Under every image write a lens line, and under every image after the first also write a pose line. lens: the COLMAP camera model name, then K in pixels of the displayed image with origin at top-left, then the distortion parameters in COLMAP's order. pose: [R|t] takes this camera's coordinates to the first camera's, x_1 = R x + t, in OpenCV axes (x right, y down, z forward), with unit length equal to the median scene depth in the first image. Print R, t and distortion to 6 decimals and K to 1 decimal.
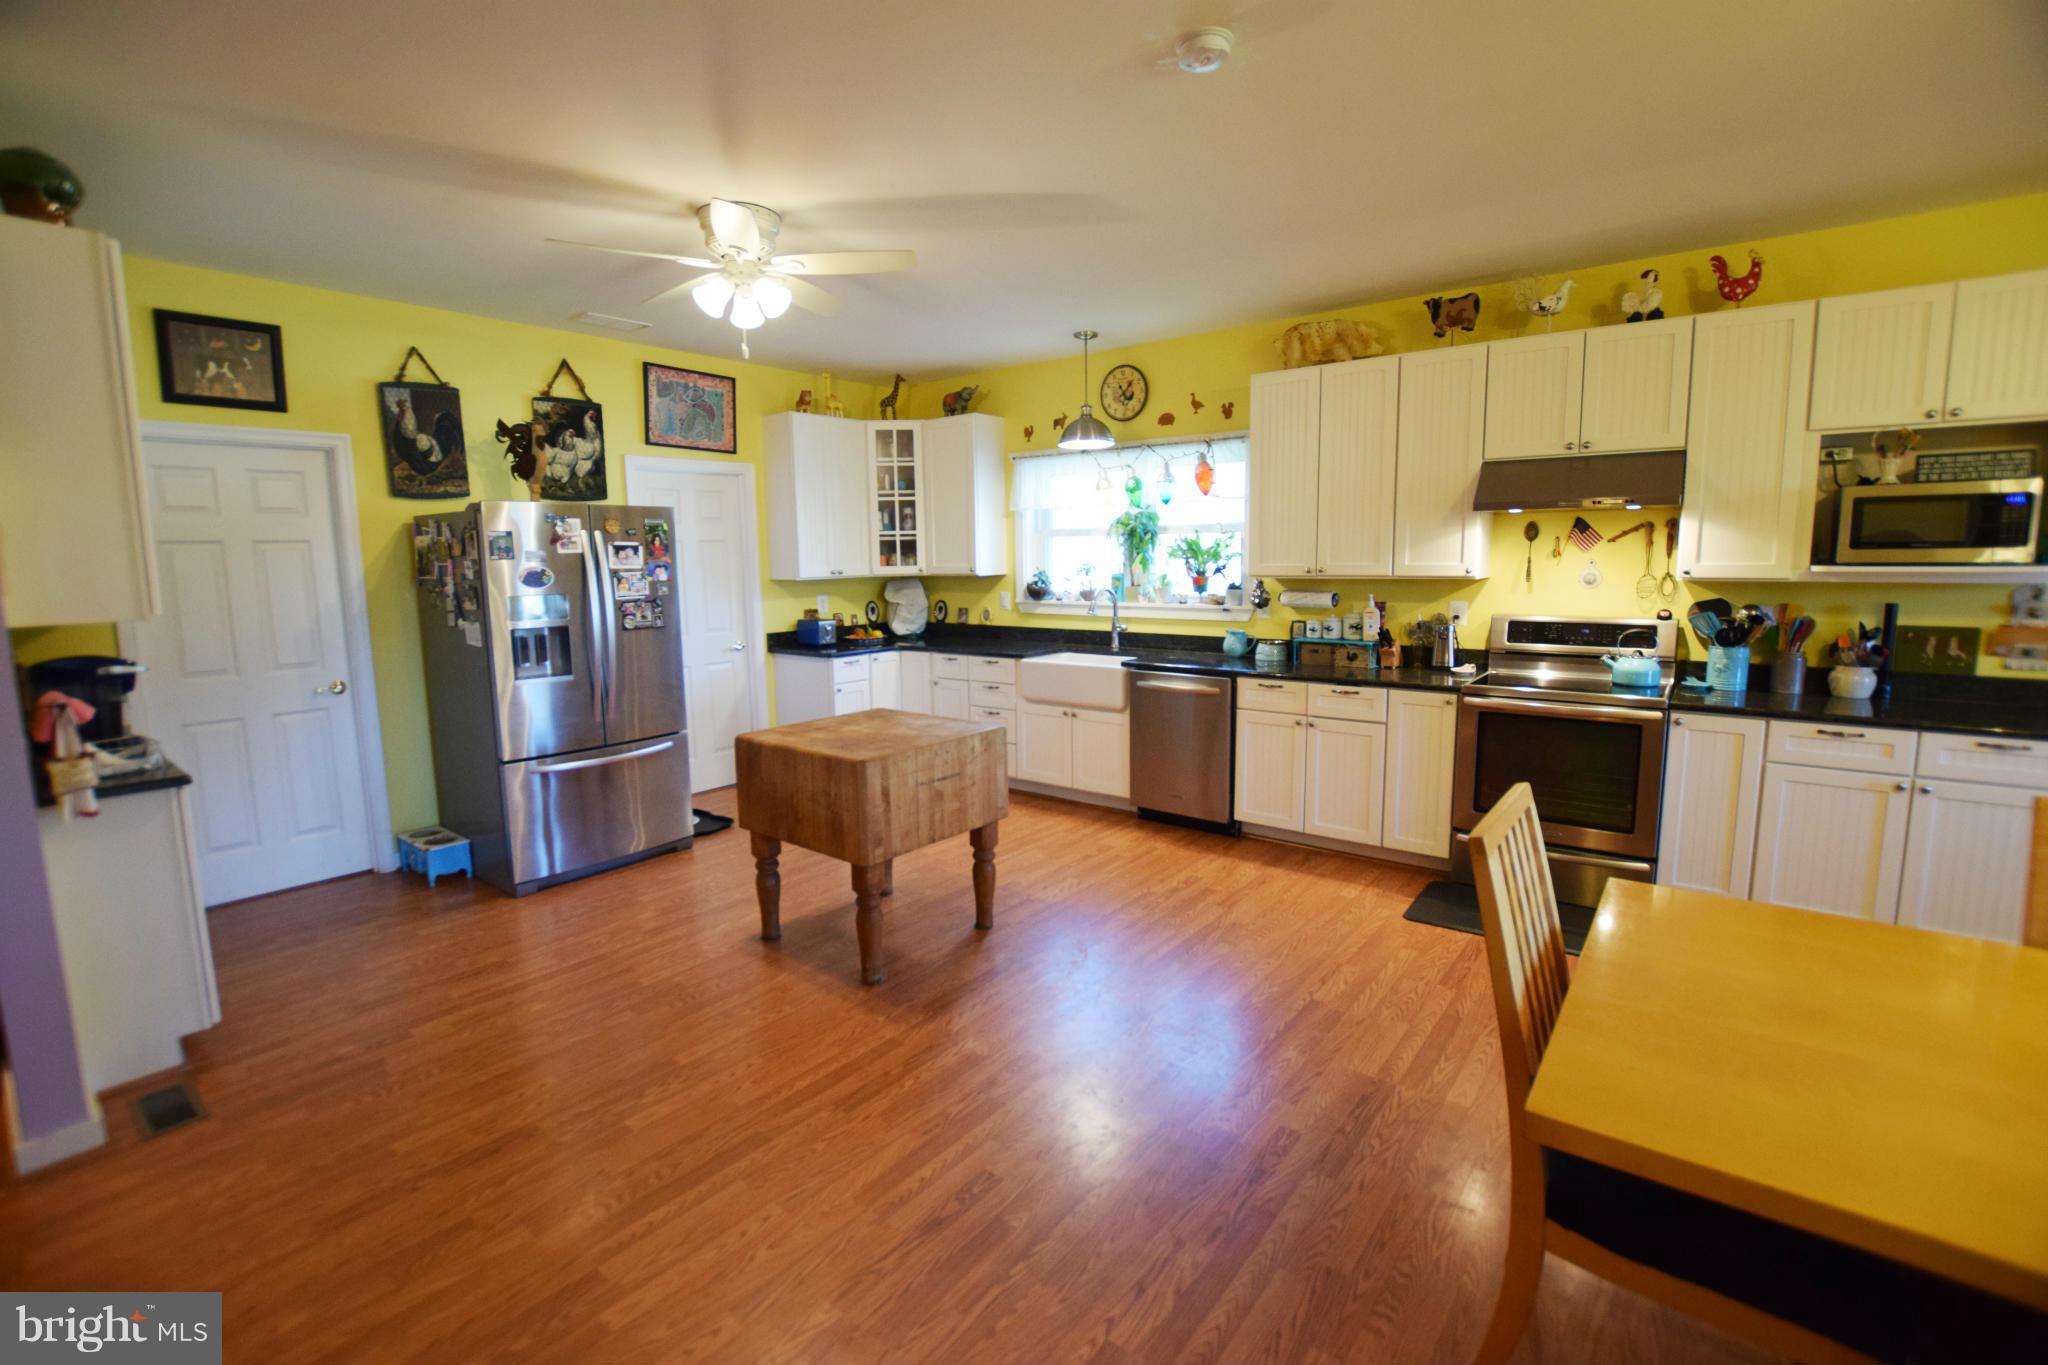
lens RADIAL K [[898.5, 0, 1021.3], [0, 898.5, 671.7], [0, 0, 1]] dist [-0.032070, 0.002041]
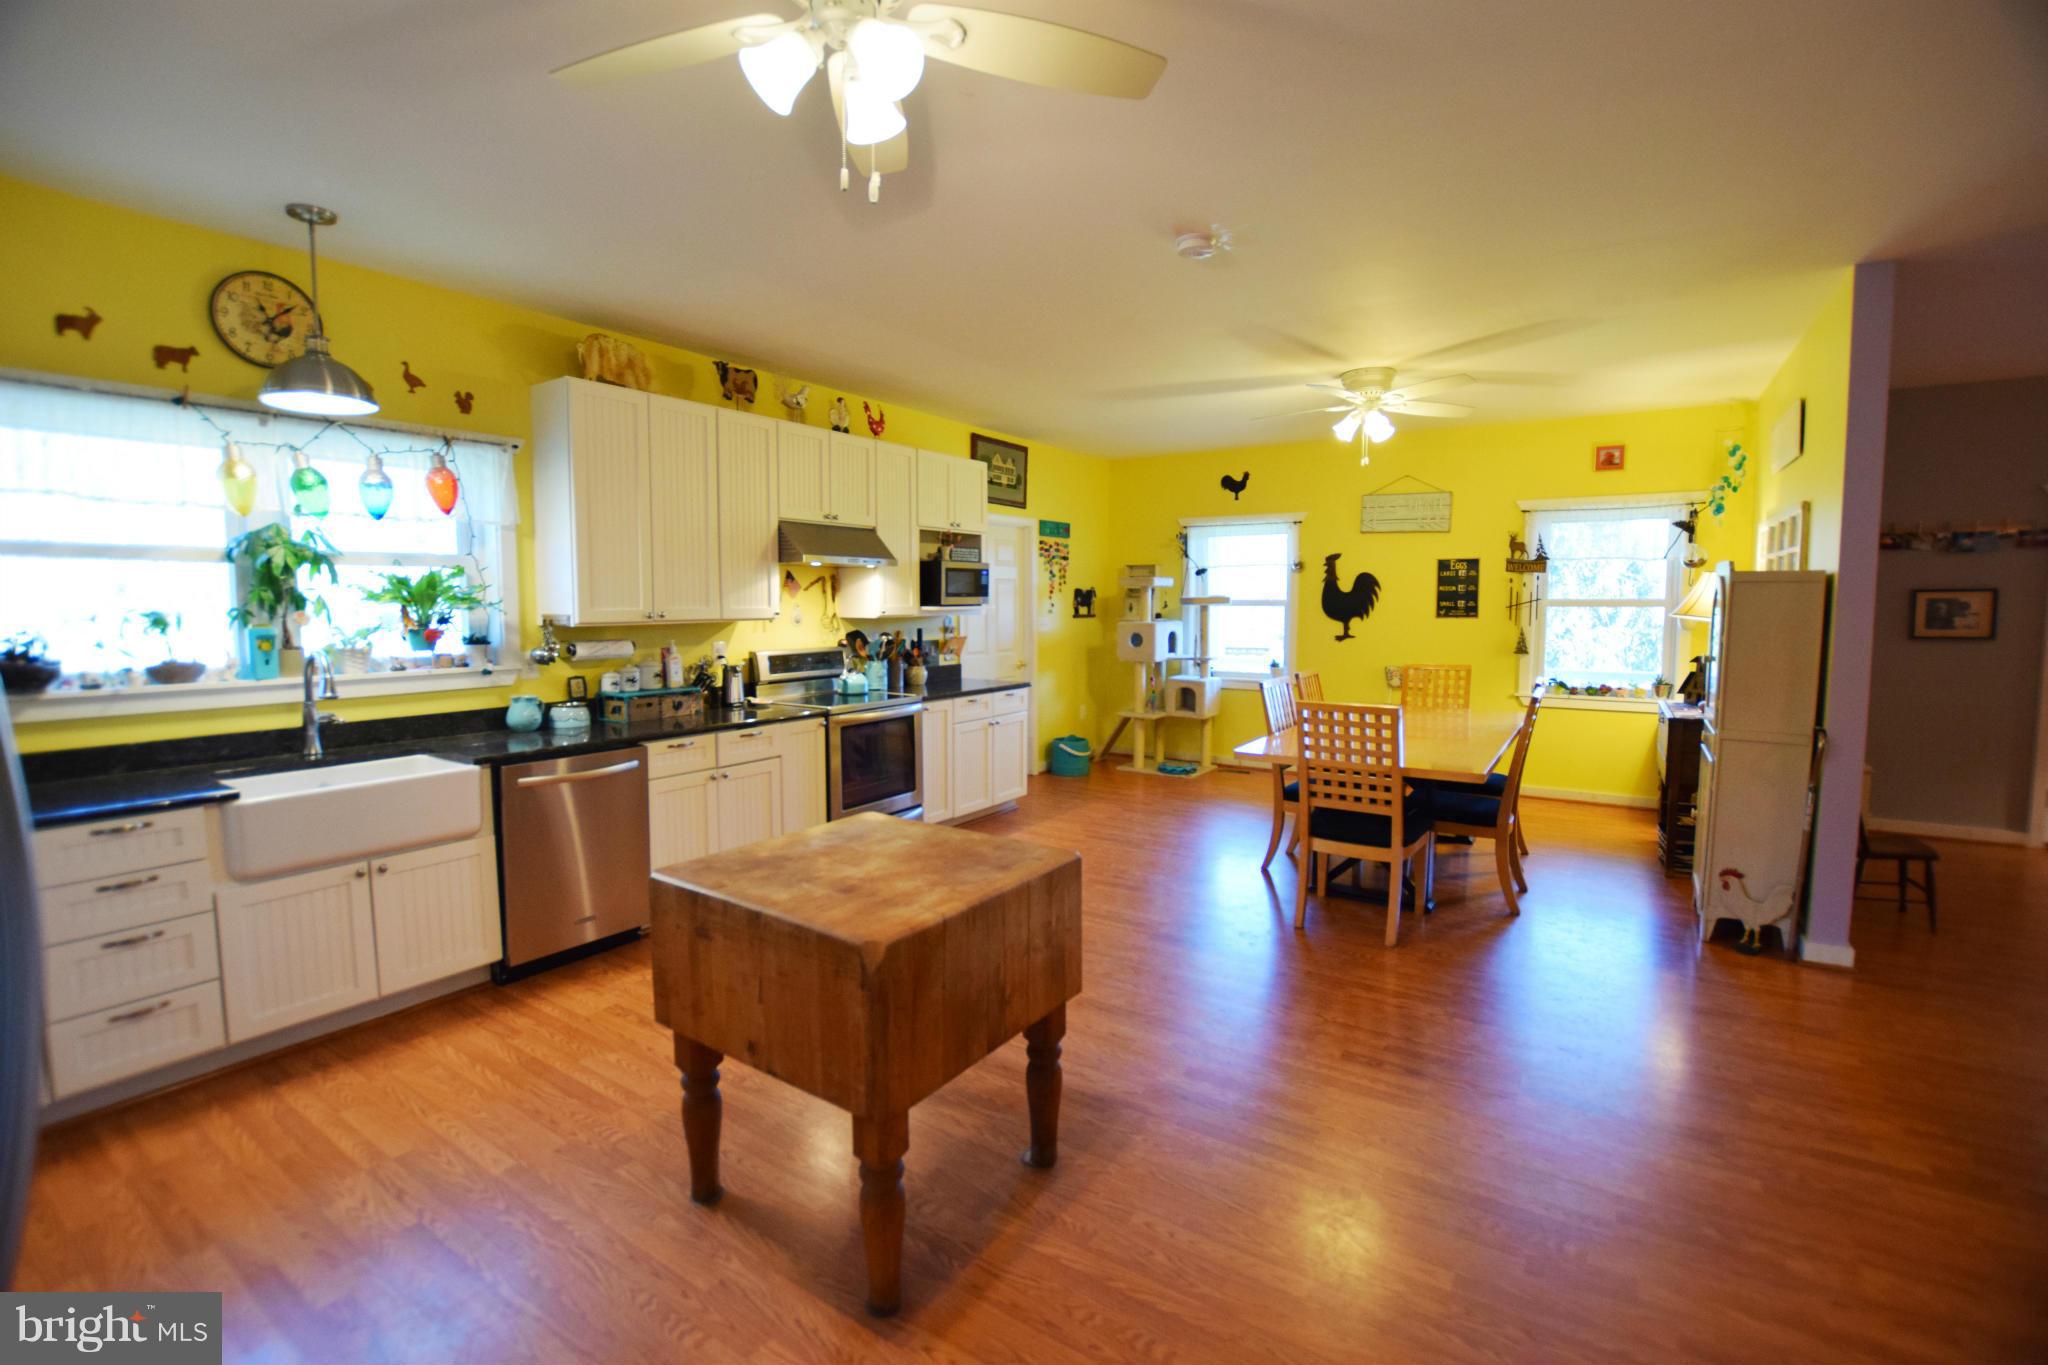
lens RADIAL K [[898.5, 0, 1014.9], [0, 898.5, 672.3], [0, 0, 1]] dist [-0.032070, 0.002041]
pose [[-0.072208, -0.068101, 0.995062, -0.607532], [0.128488, 0.988718, 0.076991, -0.079182], [-0.989079, 0.133413, -0.062643, 0.704831]]
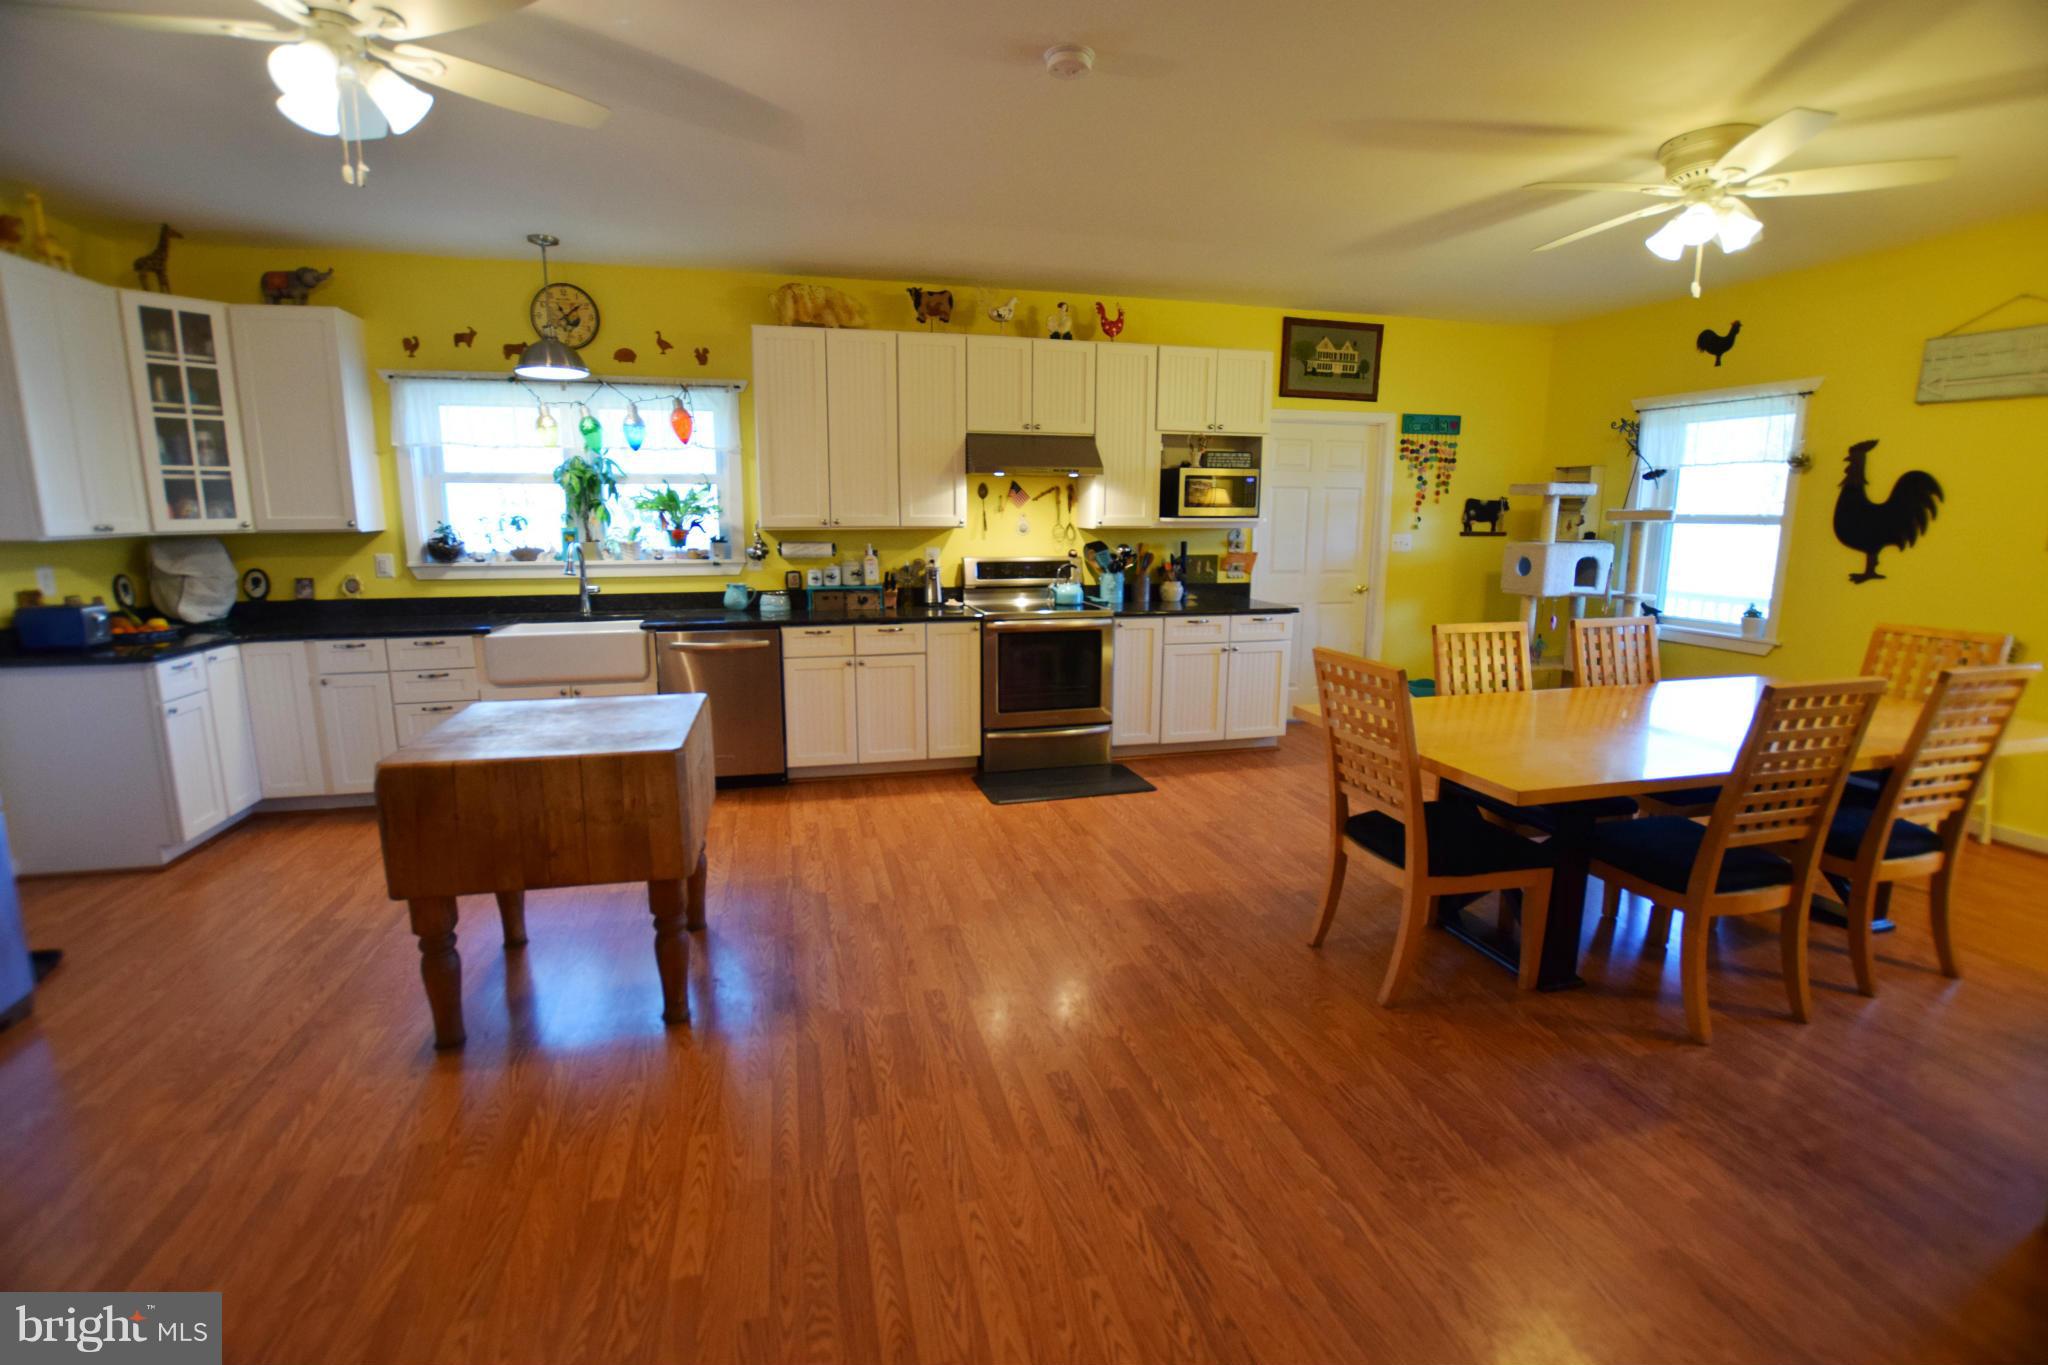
lens RADIAL K [[898.5, 0, 1015.7], [0, 898.5, 668.2], [0, 0, 1]] dist [-0.032070, 0.002041]
pose [[0.604409, -0.121608, 0.787338, -0.406008], [0.091352, 0.992342, 0.083145, -0.008633], [-0.791419, 0.021671, 0.610890, 0.172801]]
